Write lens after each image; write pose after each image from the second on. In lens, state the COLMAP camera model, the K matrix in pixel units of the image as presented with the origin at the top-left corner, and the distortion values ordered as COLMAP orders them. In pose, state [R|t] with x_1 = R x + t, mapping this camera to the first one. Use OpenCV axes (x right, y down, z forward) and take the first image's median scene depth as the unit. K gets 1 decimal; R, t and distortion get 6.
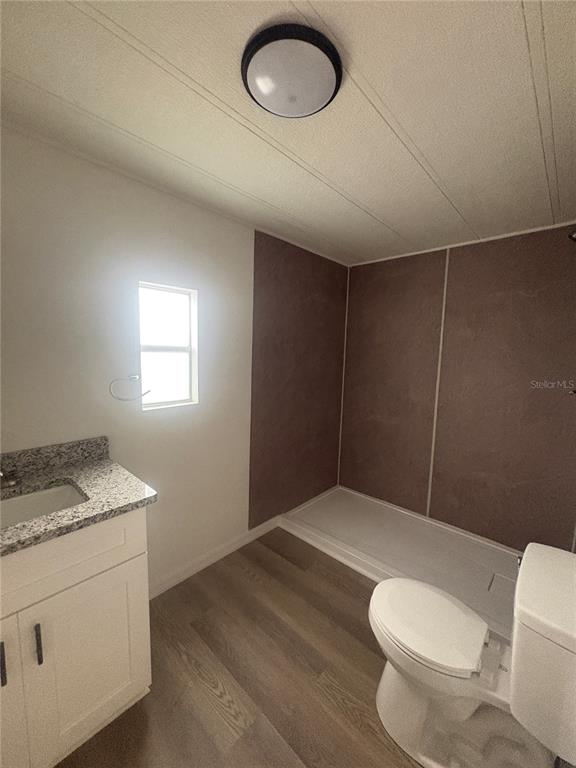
lens RADIAL K [[305.6, 0, 288.0], [0, 305.6, 384.0], [0, 0, 1]] dist [0.000959, 0.000166]
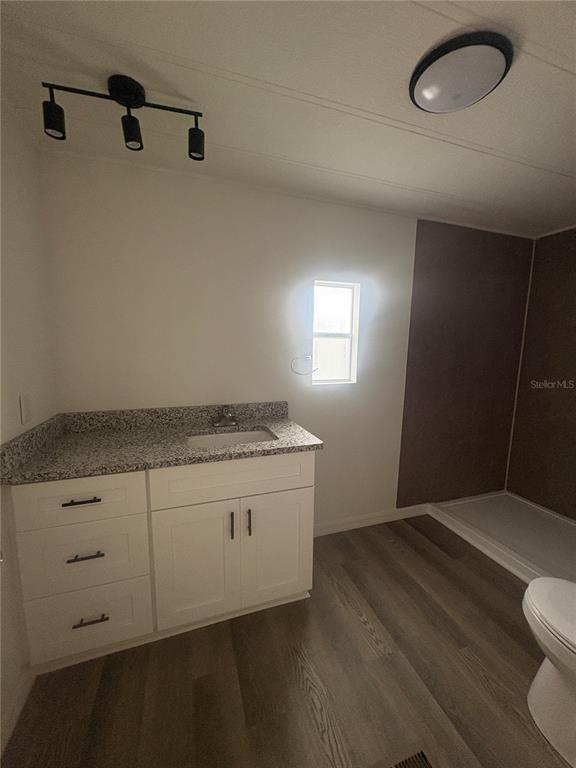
lens RADIAL K [[305.6, 0, 288.0], [0, 305.6, 384.0], [0, 0, 1]] dist [0.000959, 0.000166]
pose [[0.879508, 0.048921, -0.473363, 0.033411], [-0.043610, 0.998802, 0.022196, 0.071587], [0.473882, 0.001121, 0.880588, -0.173663]]
